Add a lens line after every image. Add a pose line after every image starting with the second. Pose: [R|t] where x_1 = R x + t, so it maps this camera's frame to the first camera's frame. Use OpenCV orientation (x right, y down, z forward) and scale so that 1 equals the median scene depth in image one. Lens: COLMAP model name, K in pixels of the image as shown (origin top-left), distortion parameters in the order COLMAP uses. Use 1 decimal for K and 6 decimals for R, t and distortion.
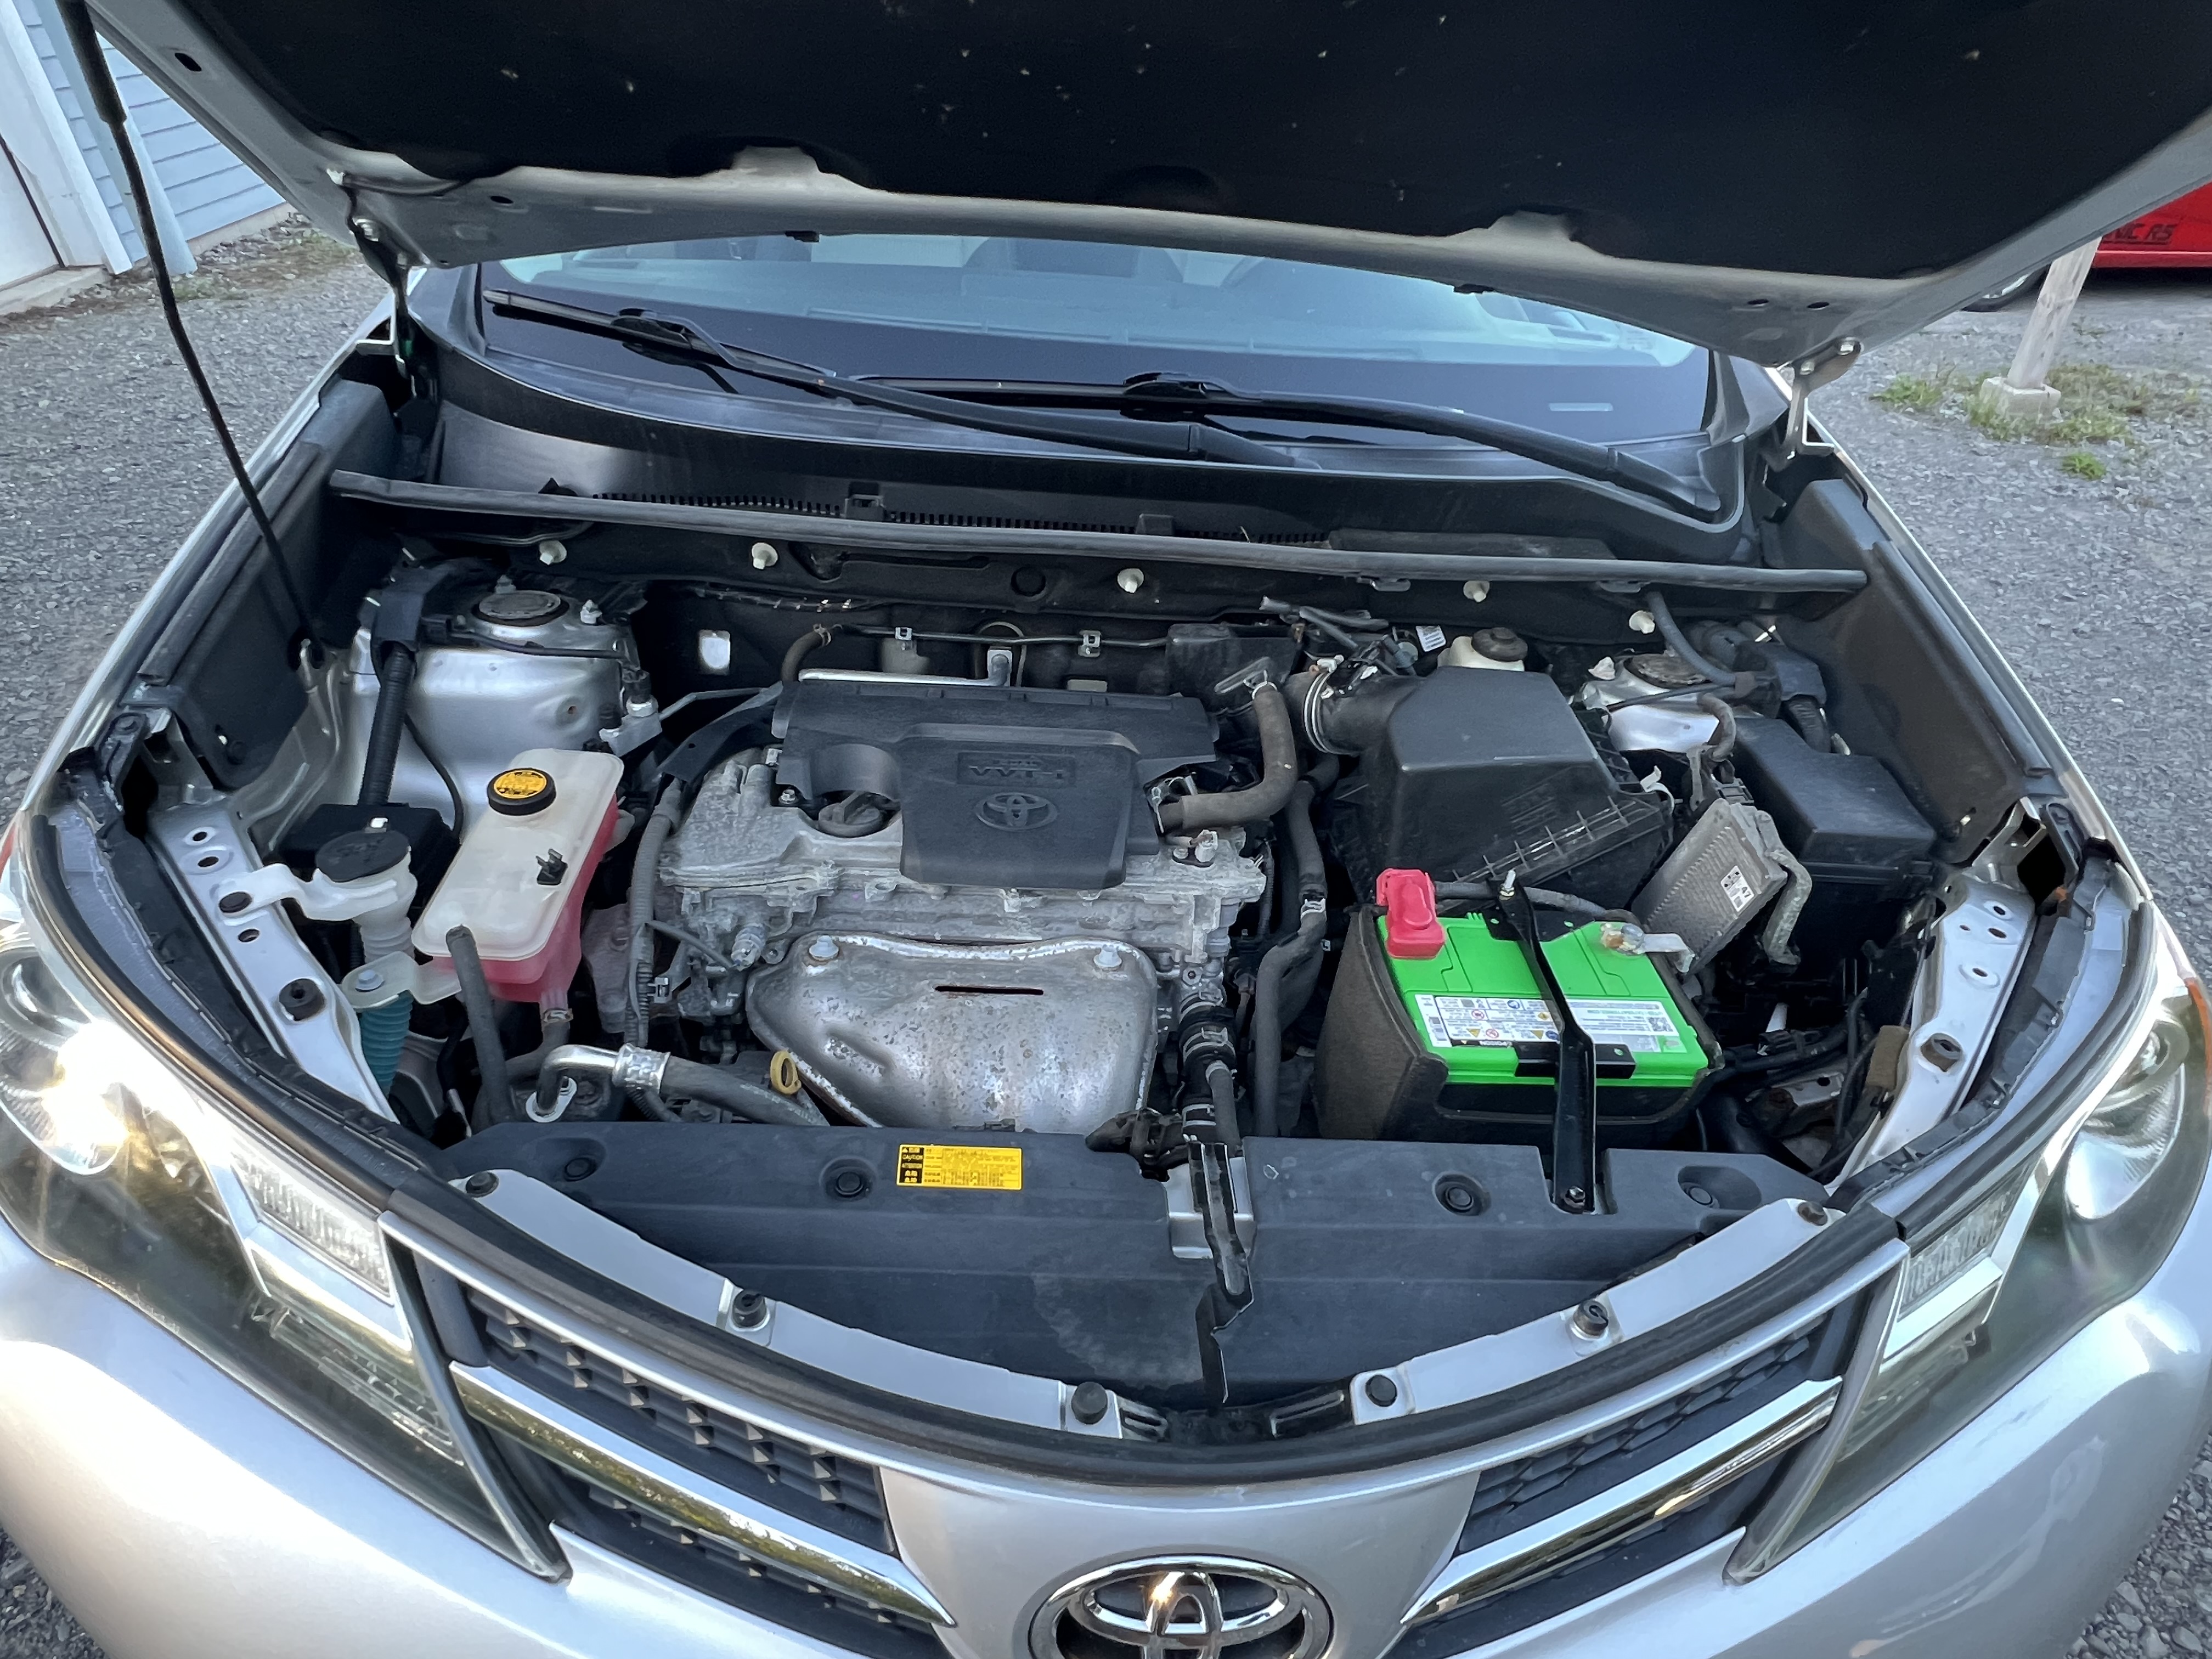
lens RADIAL K [[1208.9, 0, 1096.4], [0, 1208.9, 833.5], [0, 0, 1]] dist [-0.000671, 0.001452]
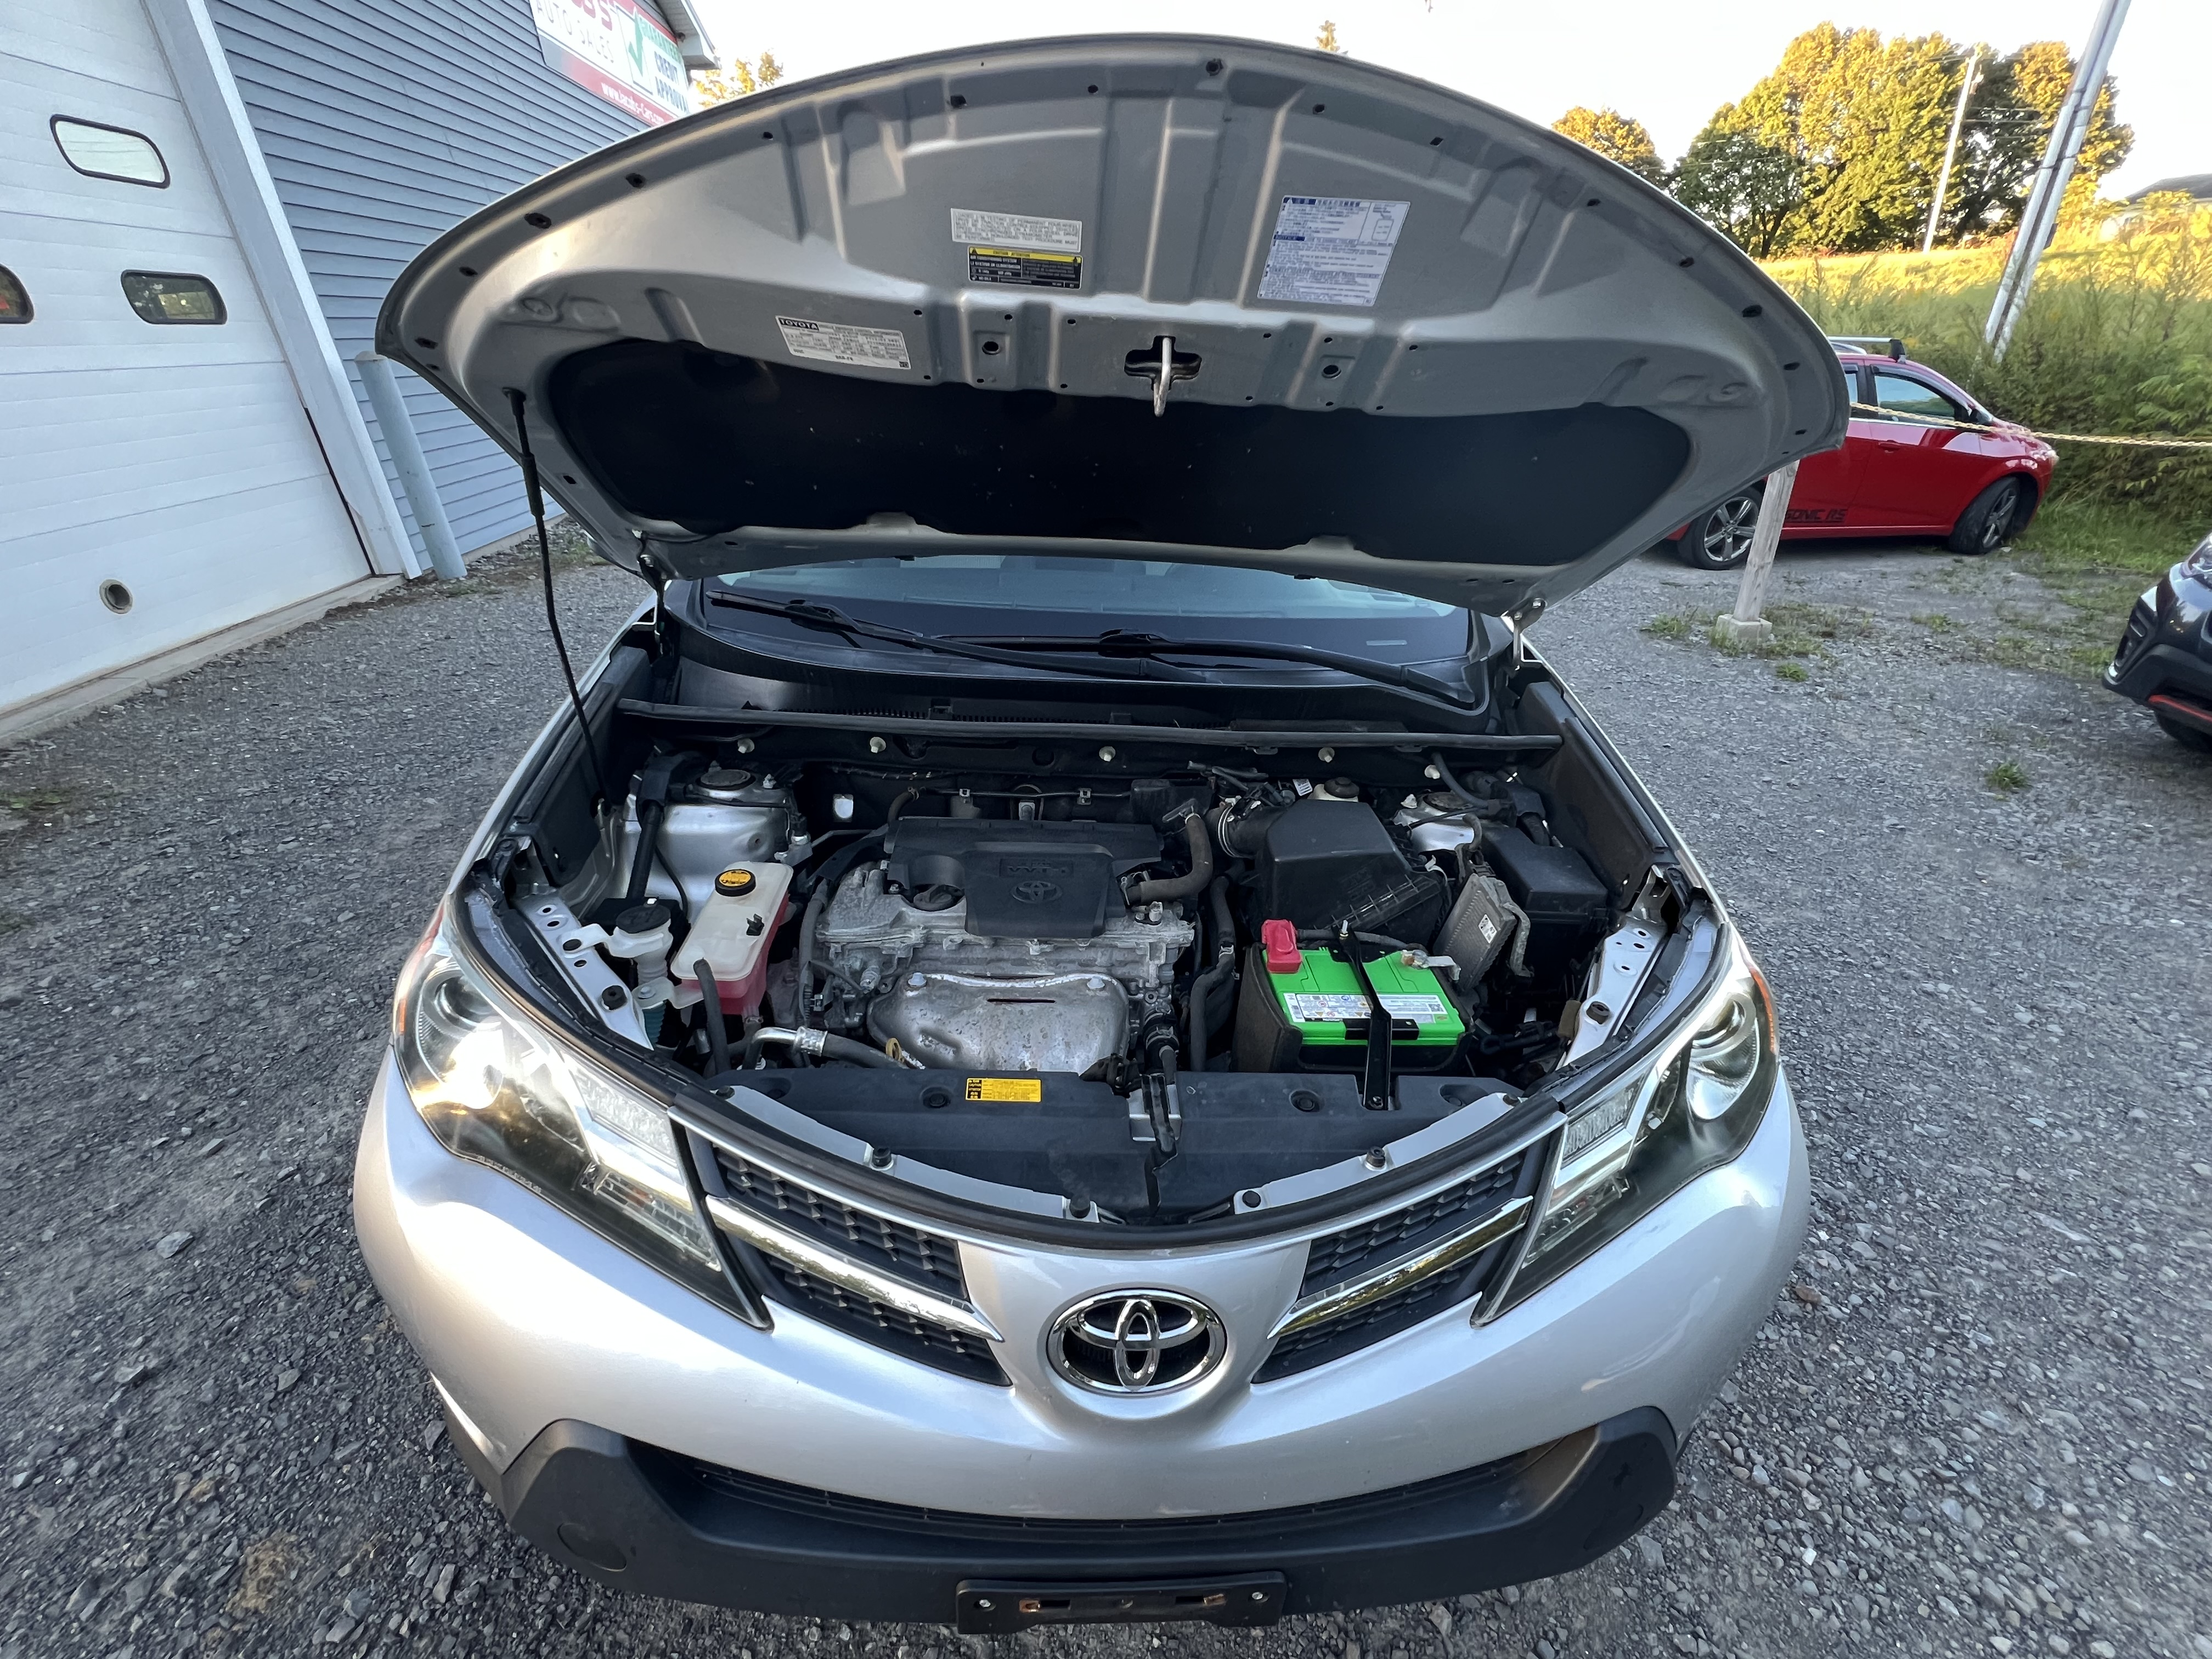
lens RADIAL K [[962.8, 0, 1120.2], [0, 962.8, 838.2], [0, 0, 1]] dist [0.001412, -0.000185]
pose [[0.999560, -0.027661, 0.010676, 0.032640], [0.028923, 0.988891, -0.145801, 0.097927], [-0.006525, 0.146046, 0.989256, -0.273889]]
